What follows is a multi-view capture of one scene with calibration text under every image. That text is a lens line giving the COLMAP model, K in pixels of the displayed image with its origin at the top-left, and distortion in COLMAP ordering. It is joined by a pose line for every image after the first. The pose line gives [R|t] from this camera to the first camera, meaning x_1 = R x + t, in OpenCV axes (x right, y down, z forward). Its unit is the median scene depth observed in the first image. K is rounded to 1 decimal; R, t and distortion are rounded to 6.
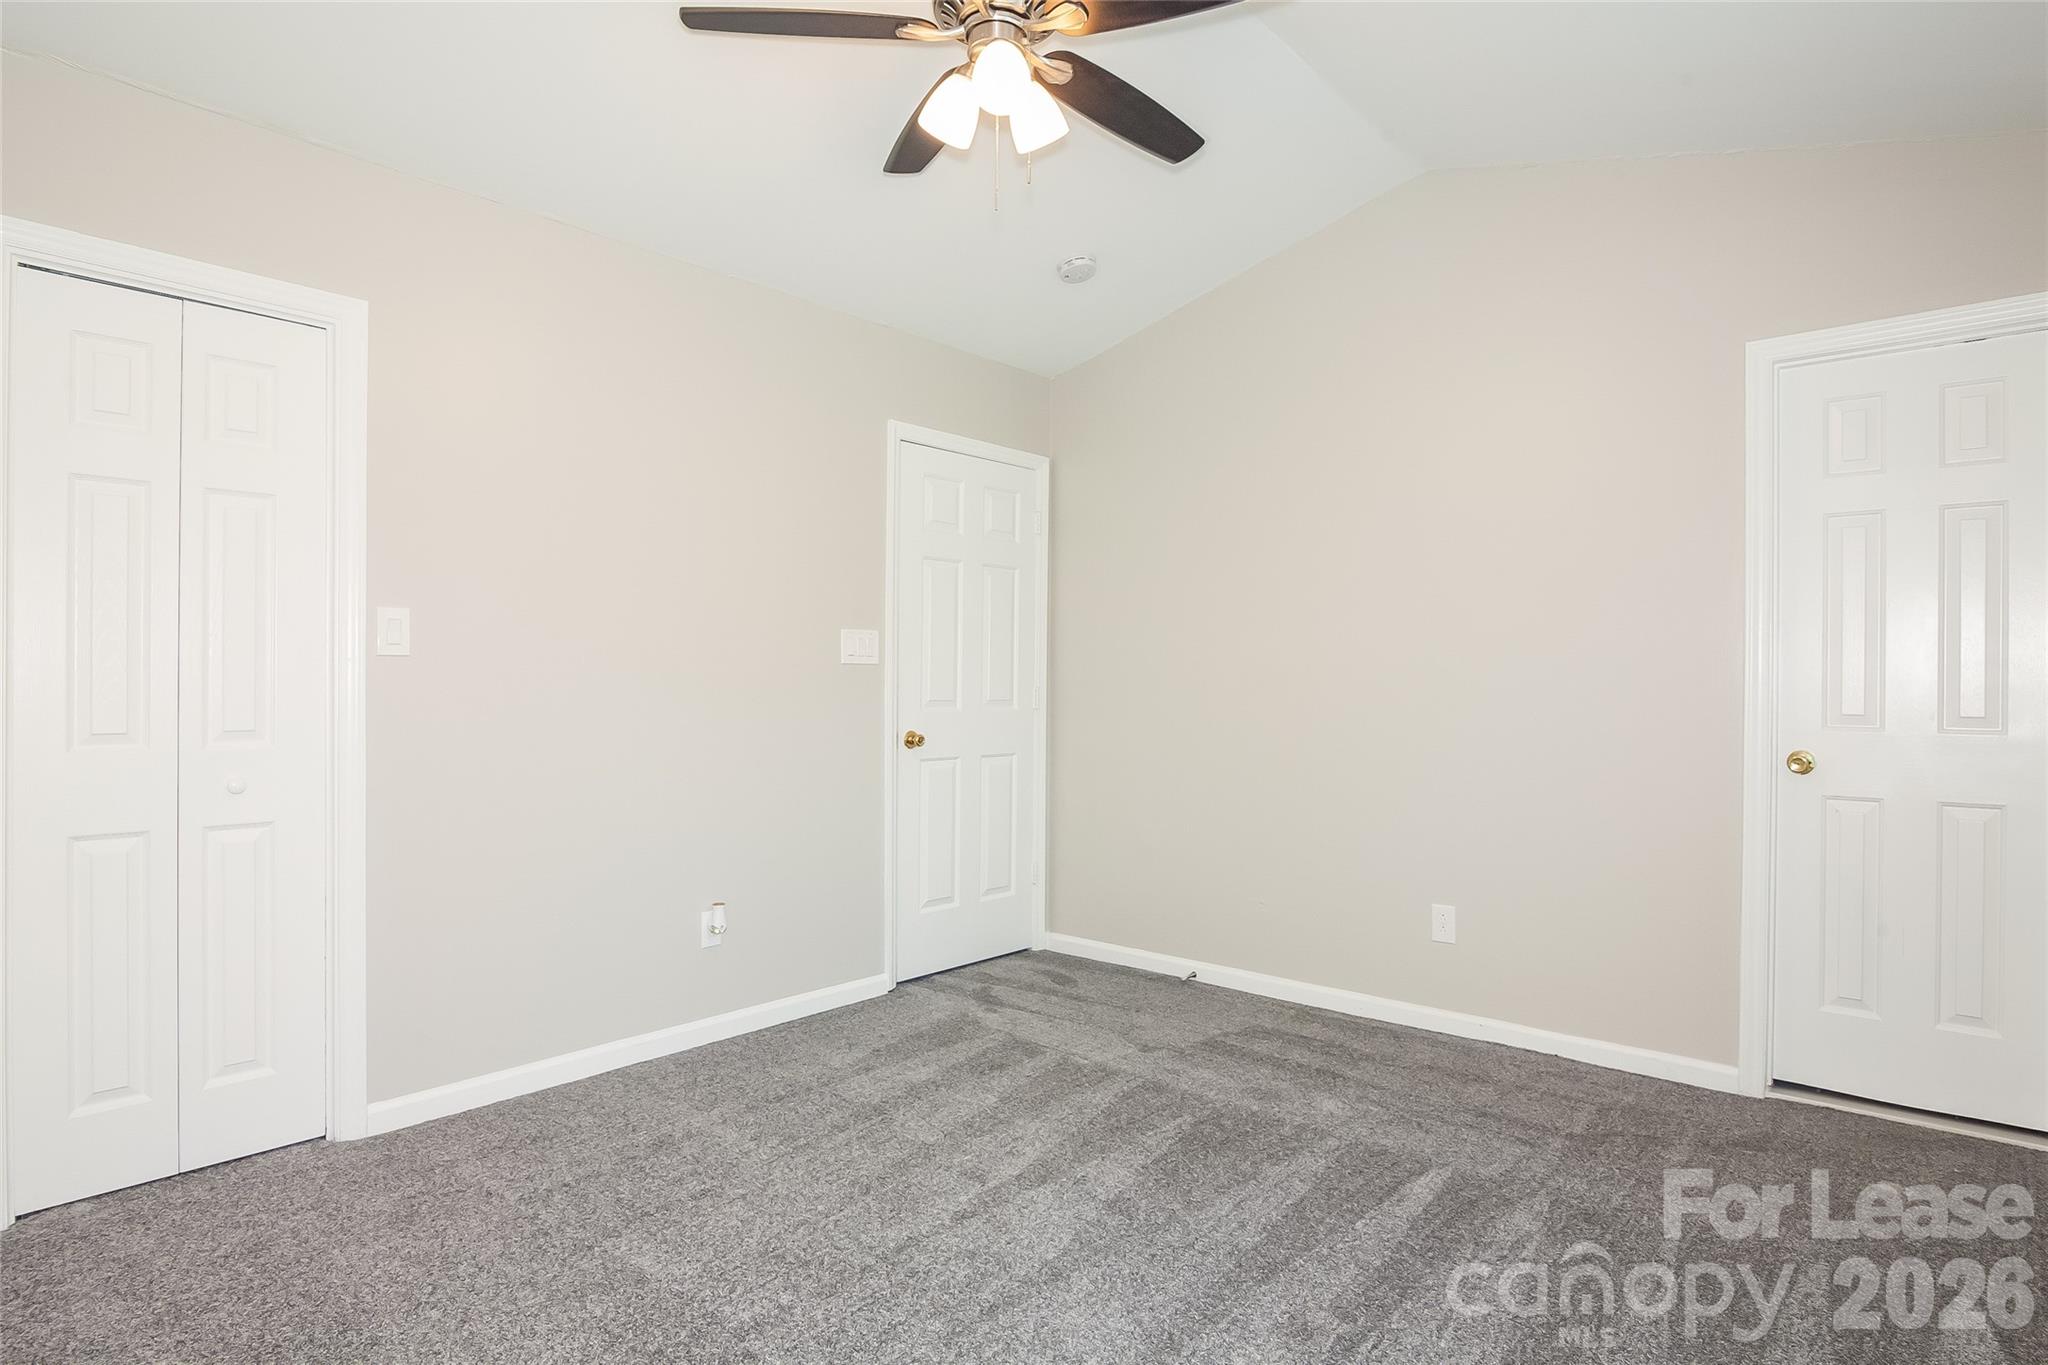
lens RADIAL K [[1108.1, 0, 1024.0], [0, 1108.1, 682.5], [0, 0, 1]] dist [-0.003781, -0.000691]
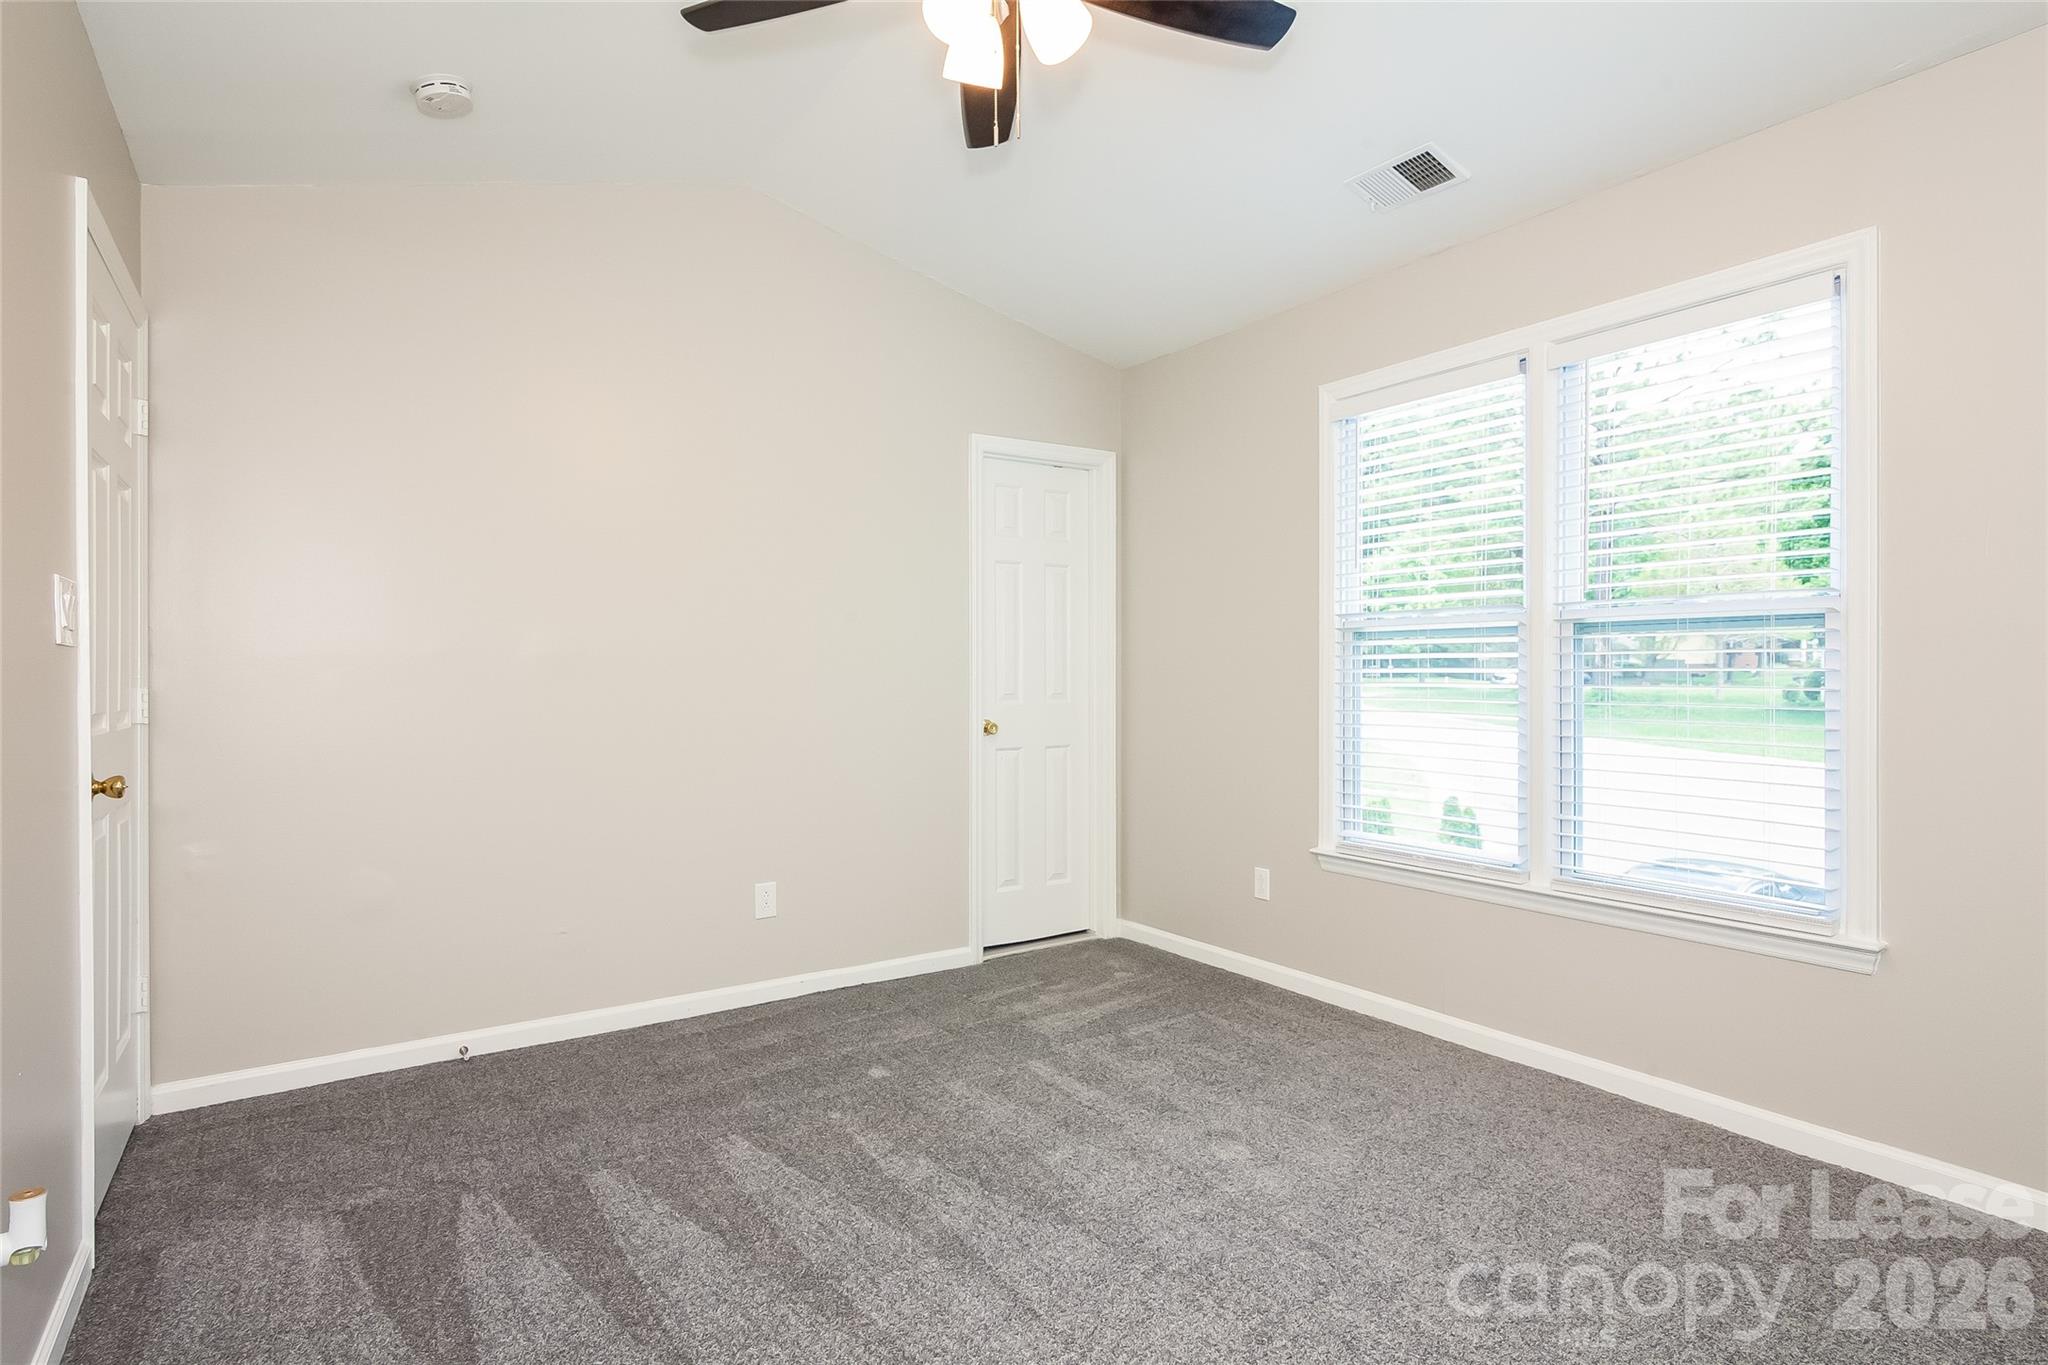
lens RADIAL K [[1071.6, 0, 1024.0], [0, 1071.6, 682.5], [0, 0, 1]] dist [0.002595, 0.000535]
pose [[0.257016, -0.011940, 0.966333, -0.626338], [0.005014, 0.999927, 0.011022, -0.003623], [-0.966394, 0.002012, 0.257057, 0.553875]]
